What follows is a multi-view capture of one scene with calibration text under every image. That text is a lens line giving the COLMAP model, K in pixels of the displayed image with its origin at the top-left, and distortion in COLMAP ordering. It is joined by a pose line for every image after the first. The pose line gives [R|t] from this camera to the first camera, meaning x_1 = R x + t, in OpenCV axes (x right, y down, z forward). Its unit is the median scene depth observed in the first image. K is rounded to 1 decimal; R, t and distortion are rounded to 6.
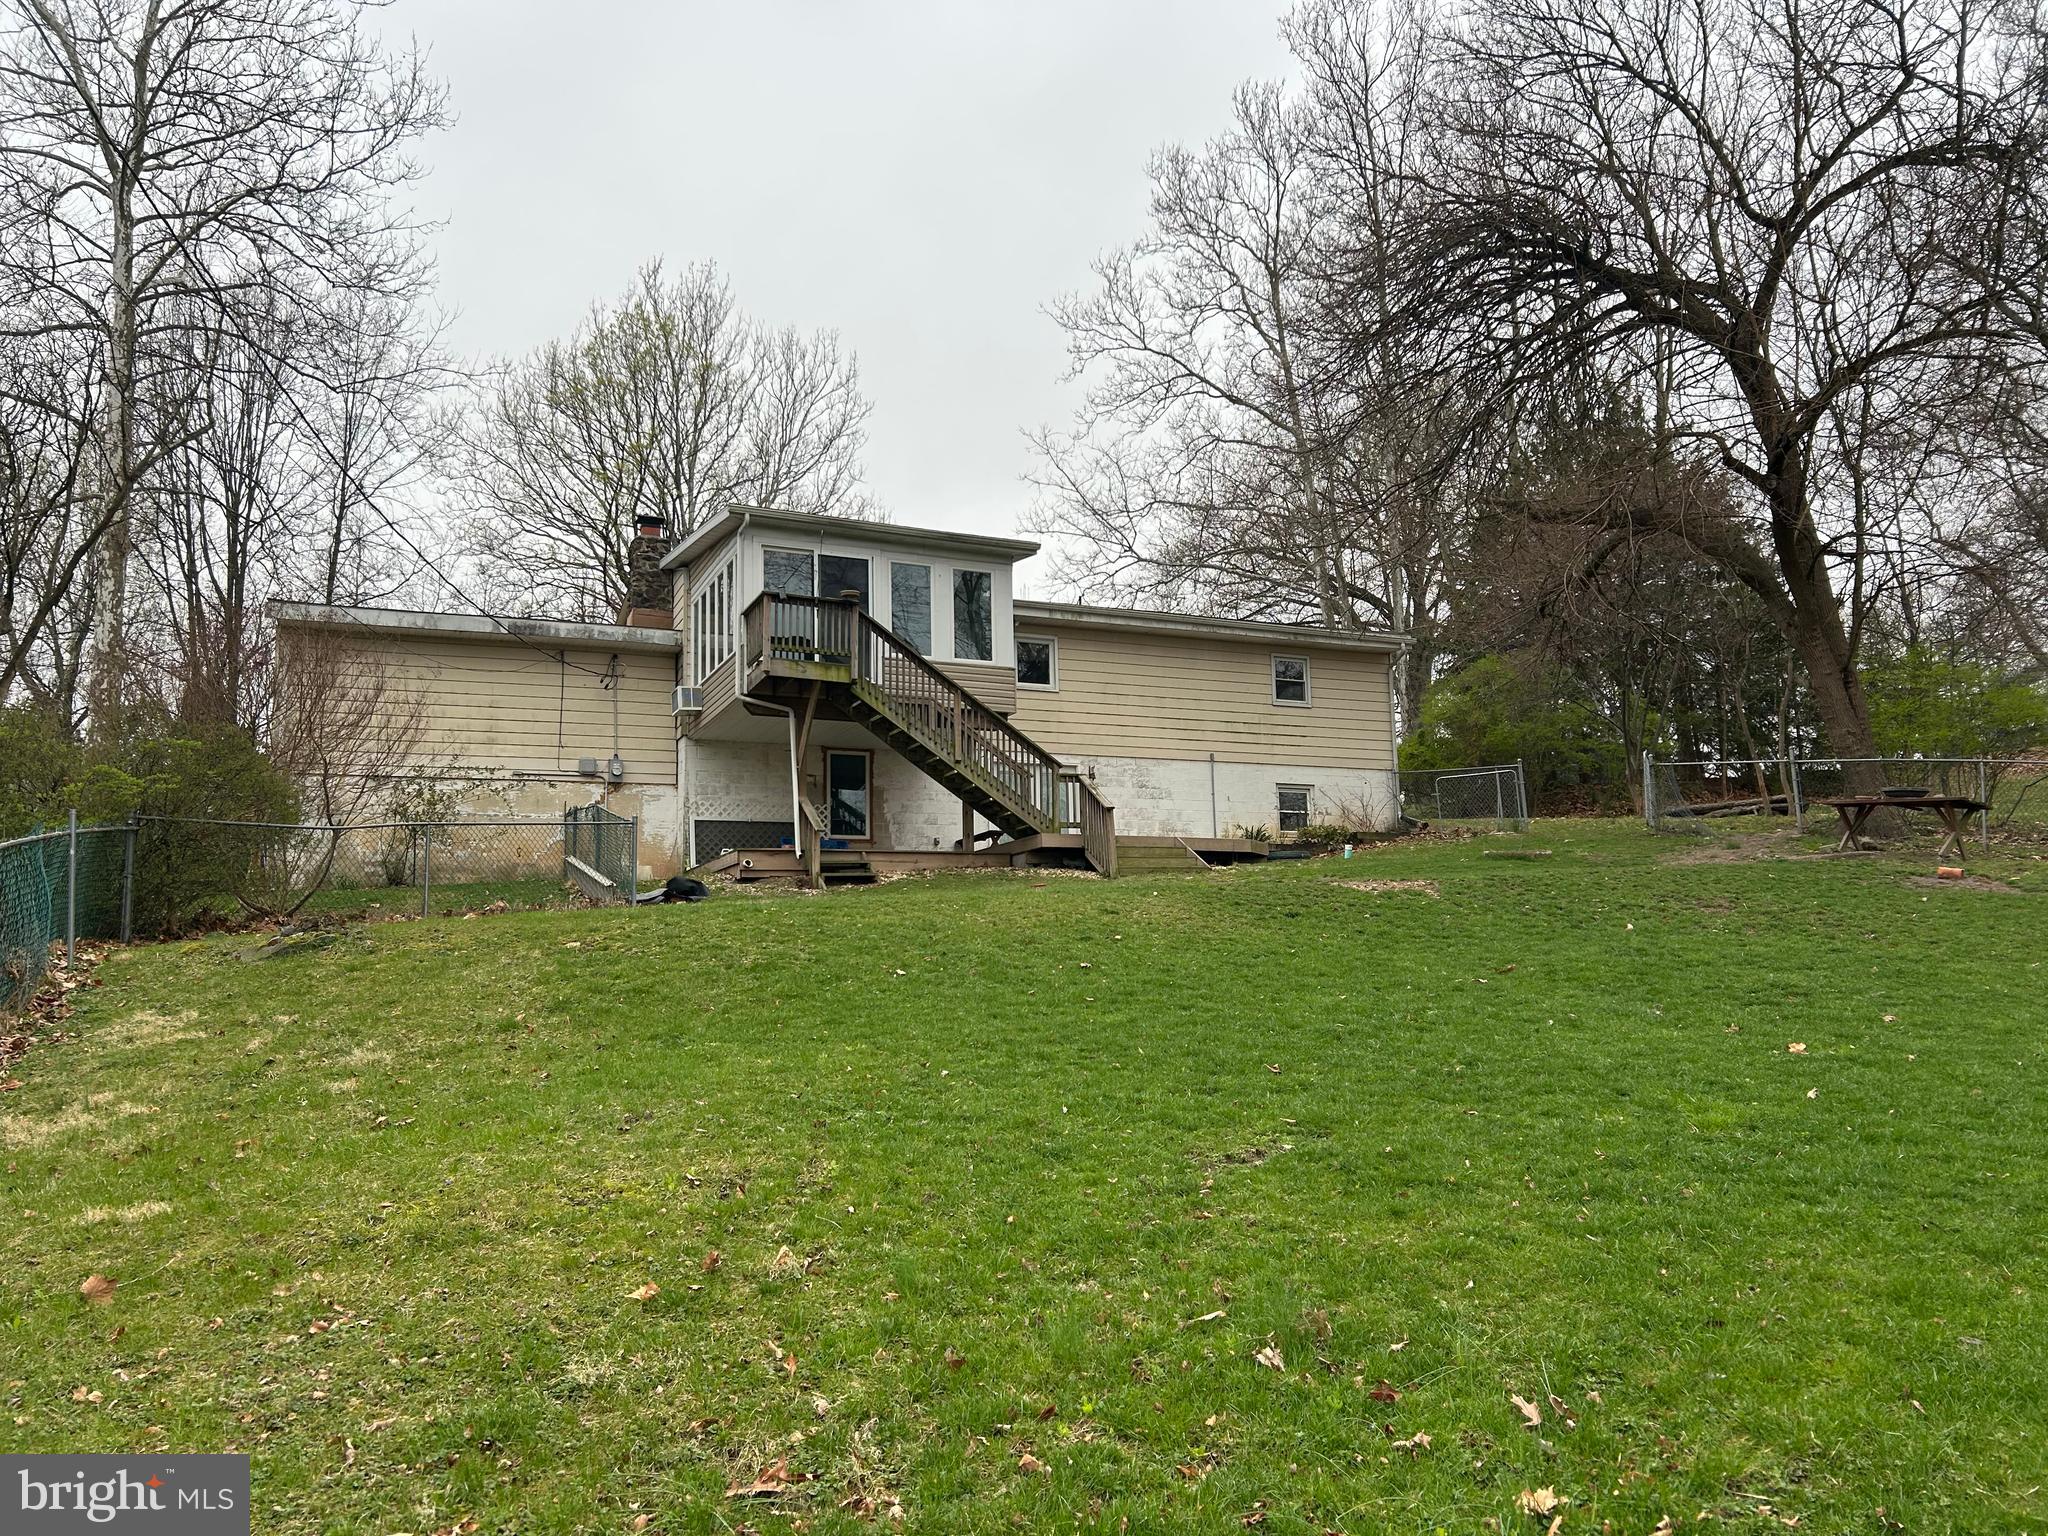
lens RADIAL K [[1516.9, 0, 1008.2], [0, 1516.9, 767.2], [0, 0, 1]] dist [0.070854, -0.092808]
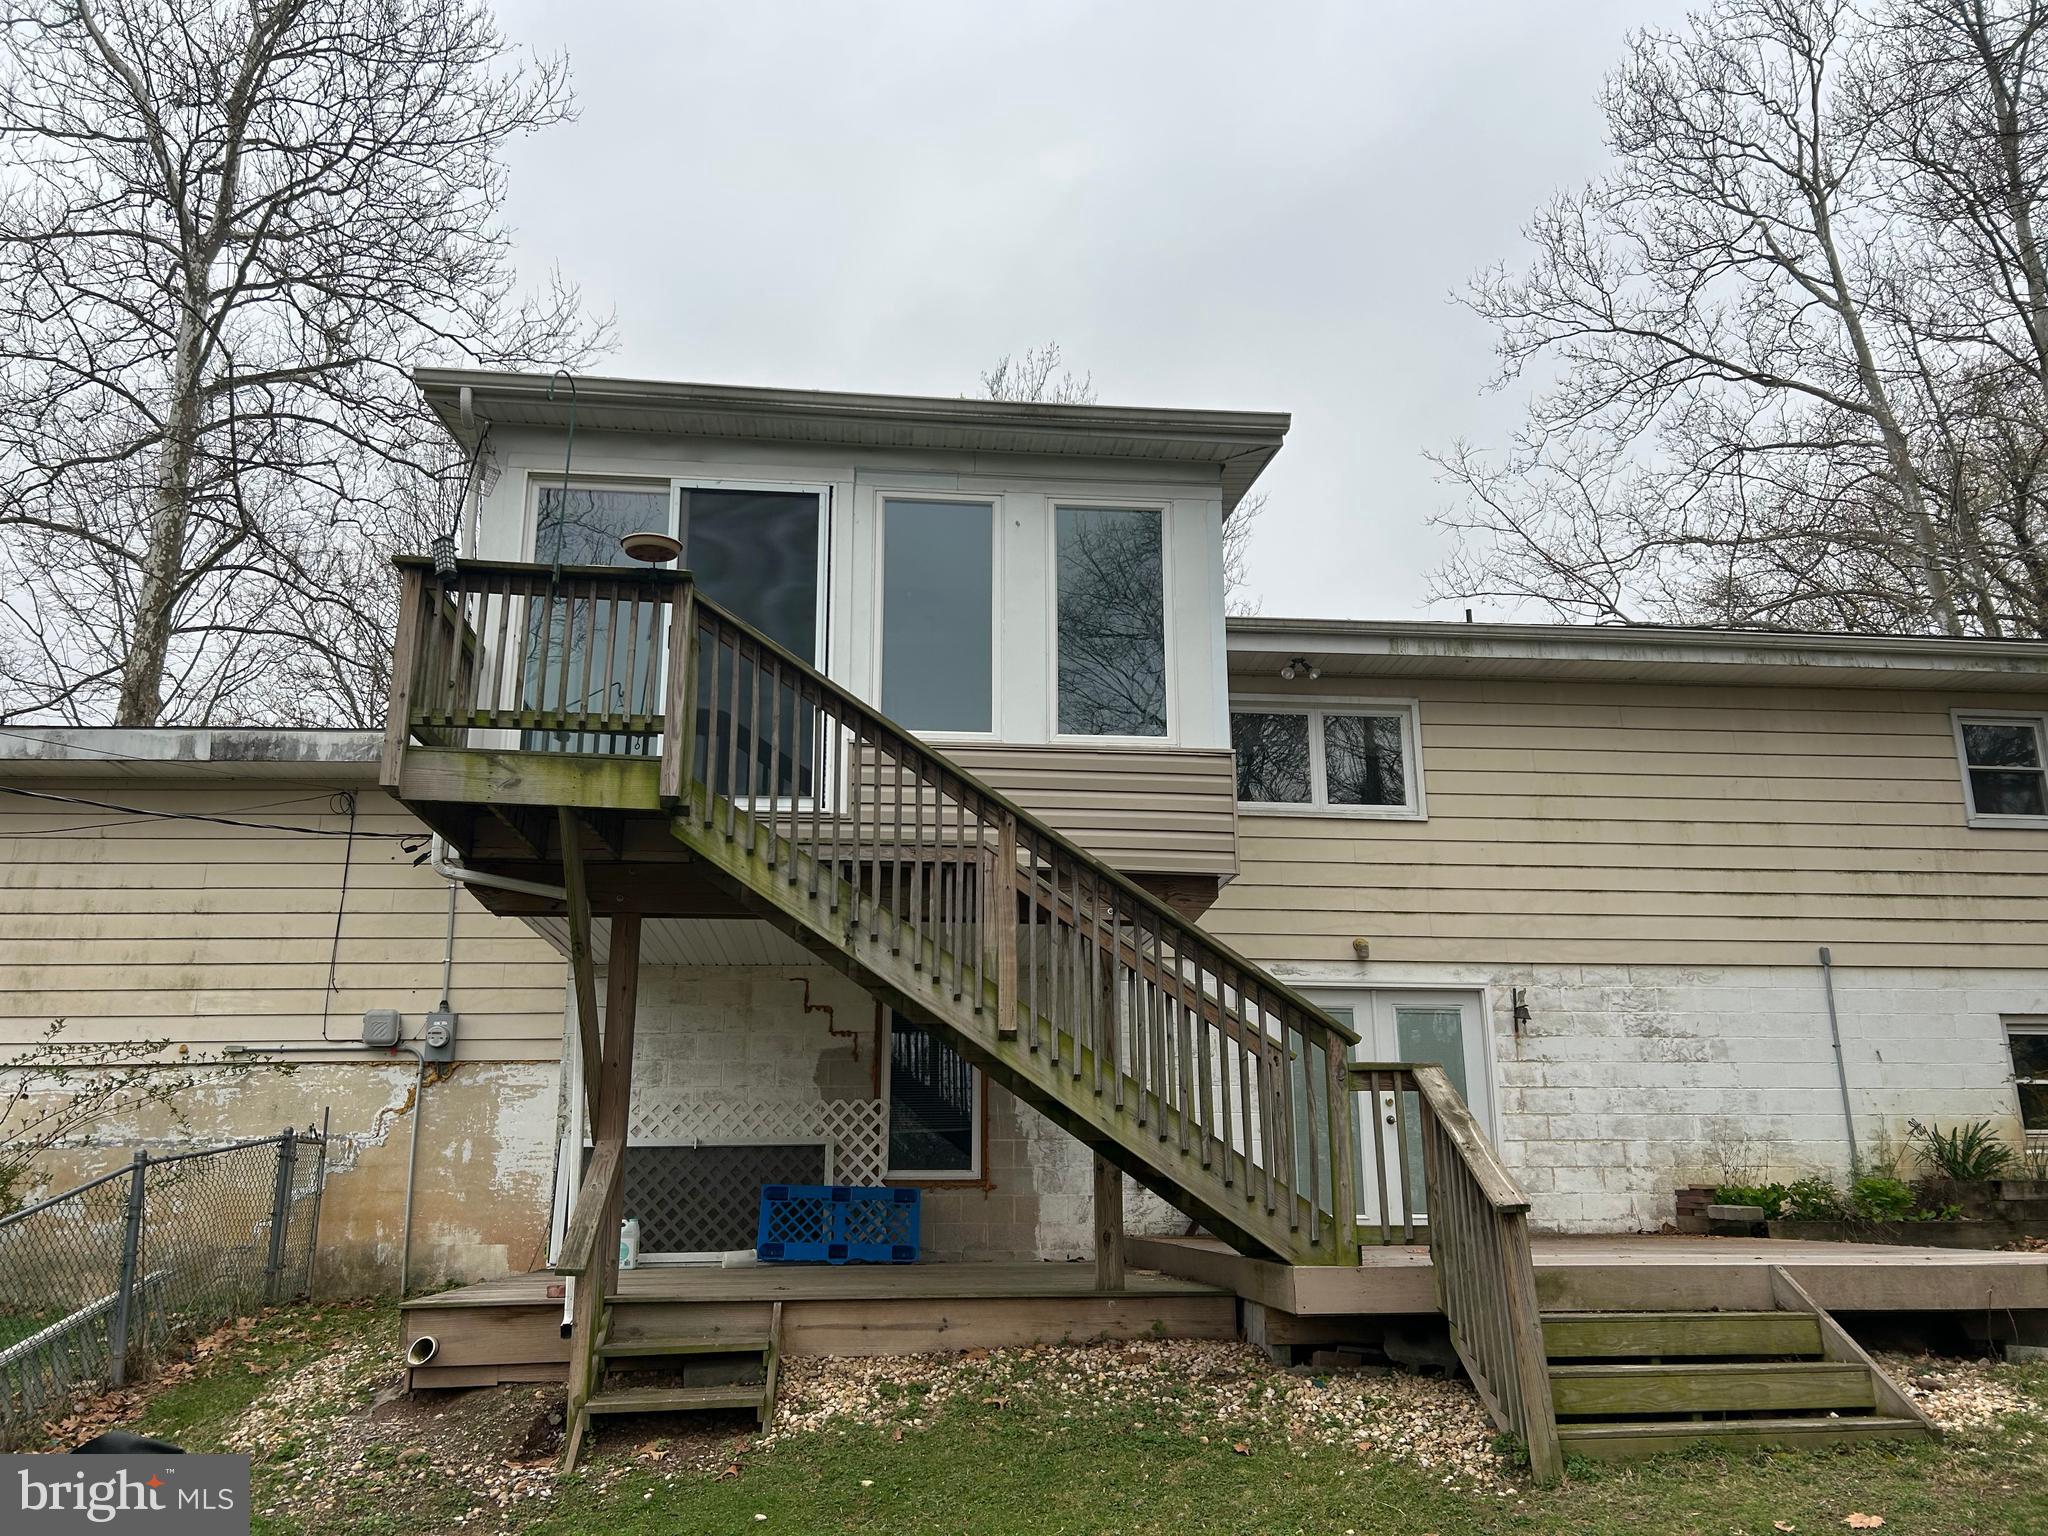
lens RADIAL K [[1516.9, 0, 1008.2], [0, 1516.9, 767.2], [0, 0, 1]] dist [0.070854, -0.092808]
pose [[0.949819, -0.066570, -0.305634, 0.056267], [0.033154, 0.993013, -0.113255, -0.019584], [0.311038, 0.097438, 0.945389, 0.558515]]
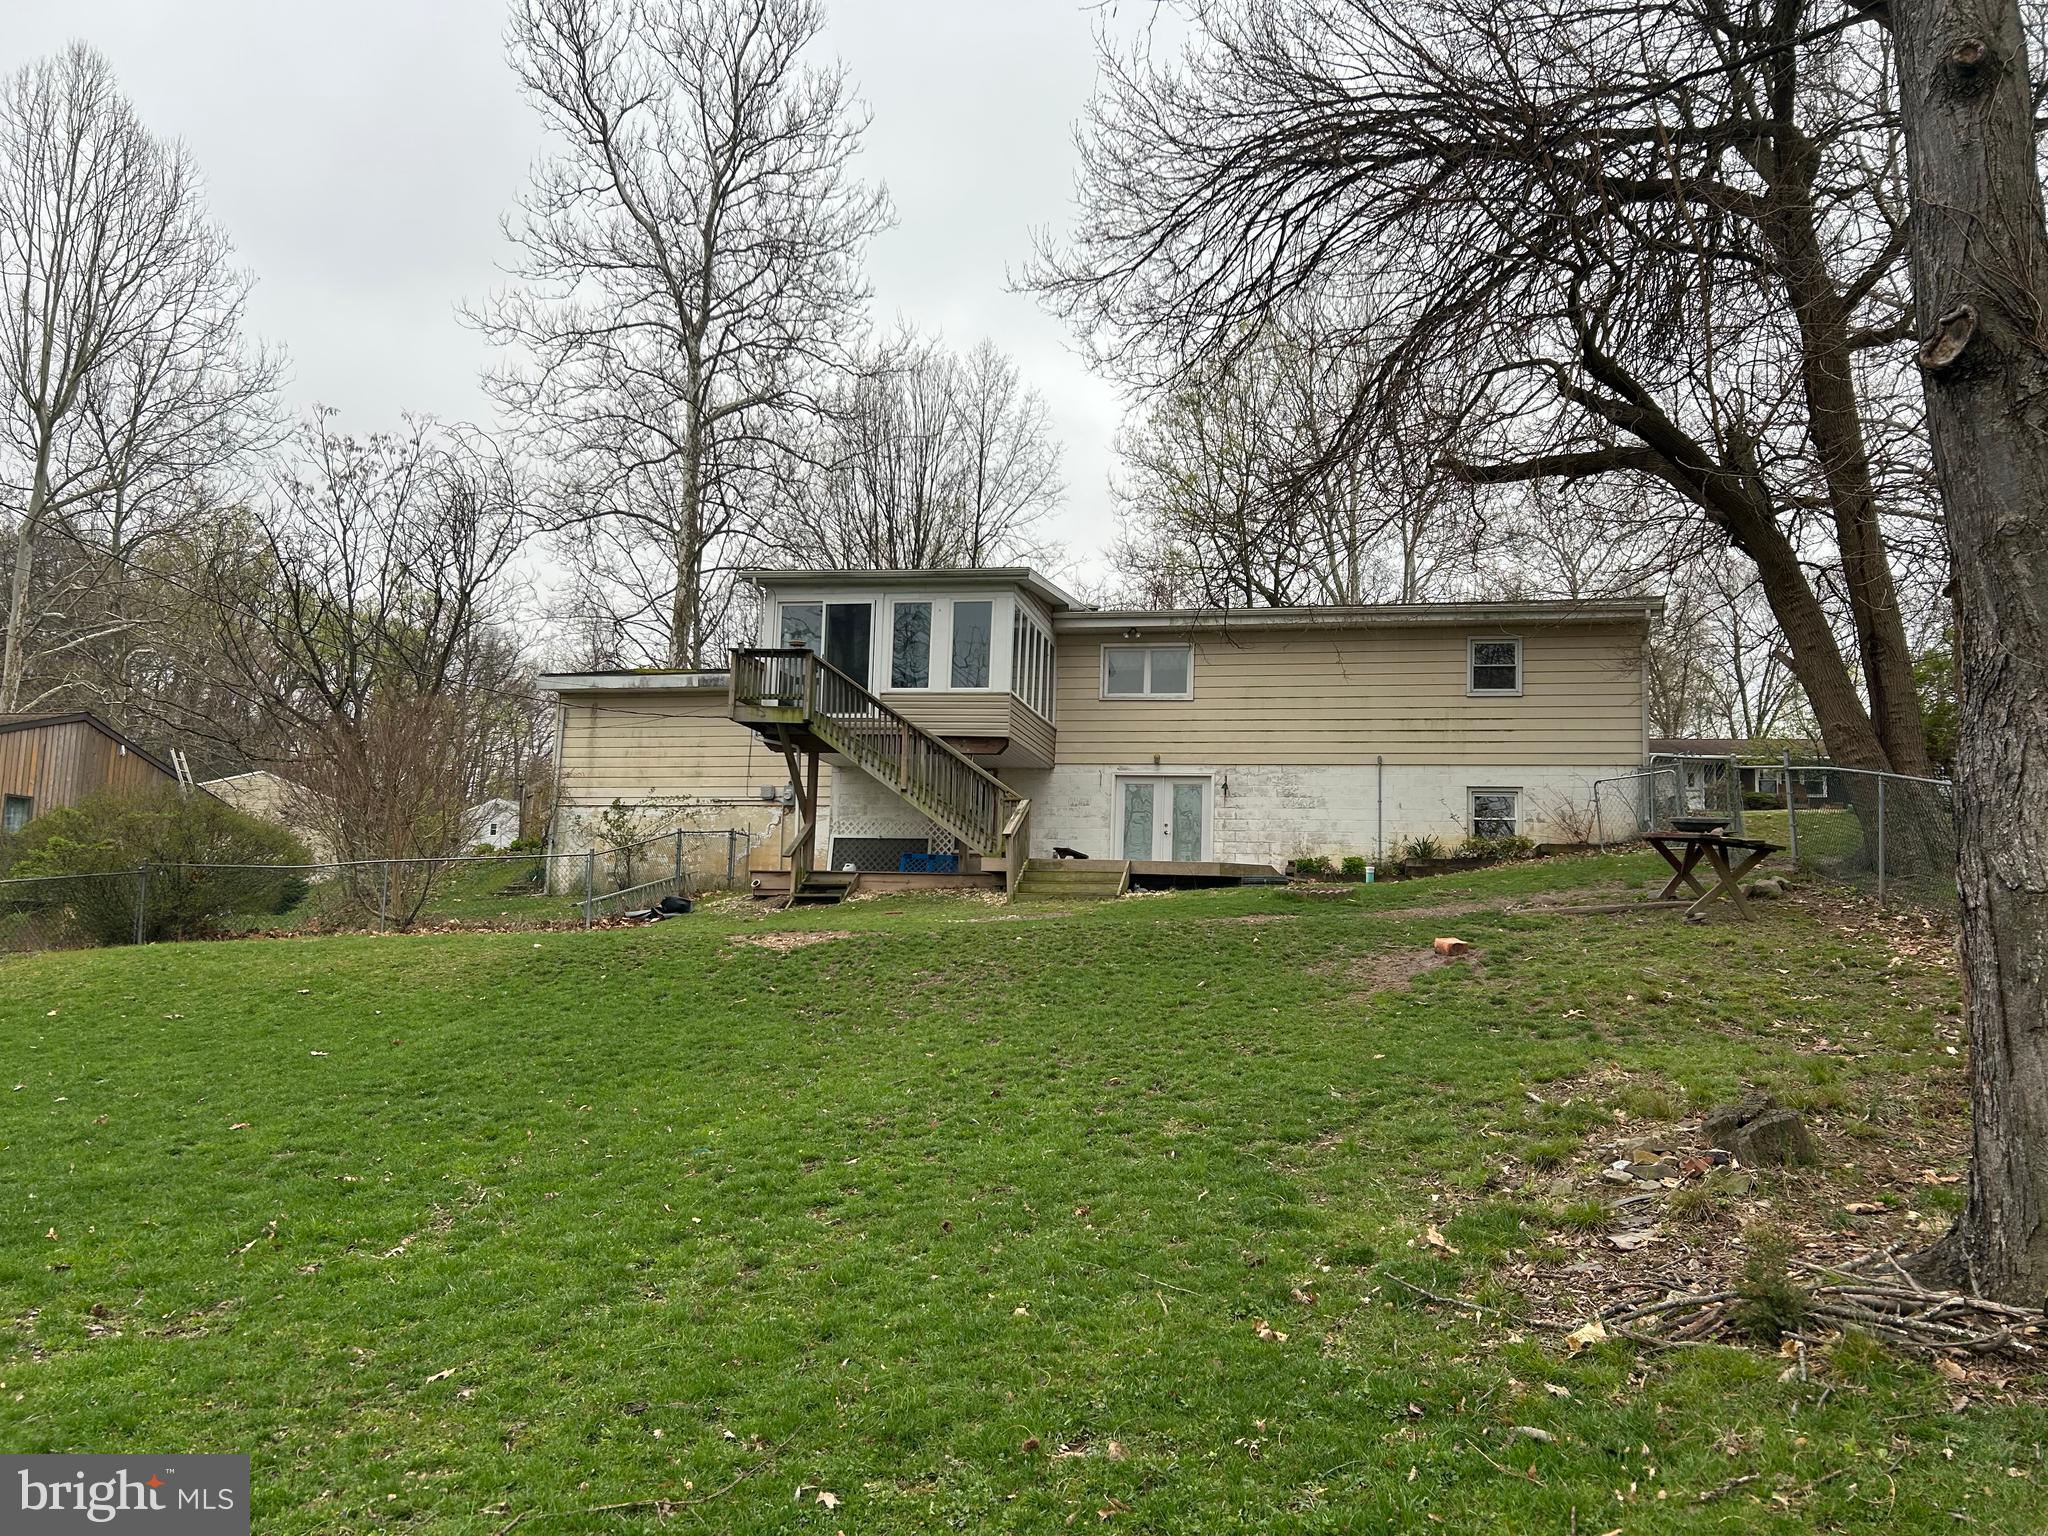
lens RADIAL K [[1516.9, 0, 1008.2], [0, 1516.9, 767.2], [0, 0, 1]] dist [0.070854, -0.092808]
pose [[0.801732, -0.026955, -0.597075, 0.534741], [0.042303, 0.999036, 0.011702, -0.024038], [0.596184, -0.034640, 0.802100, 0.156559]]
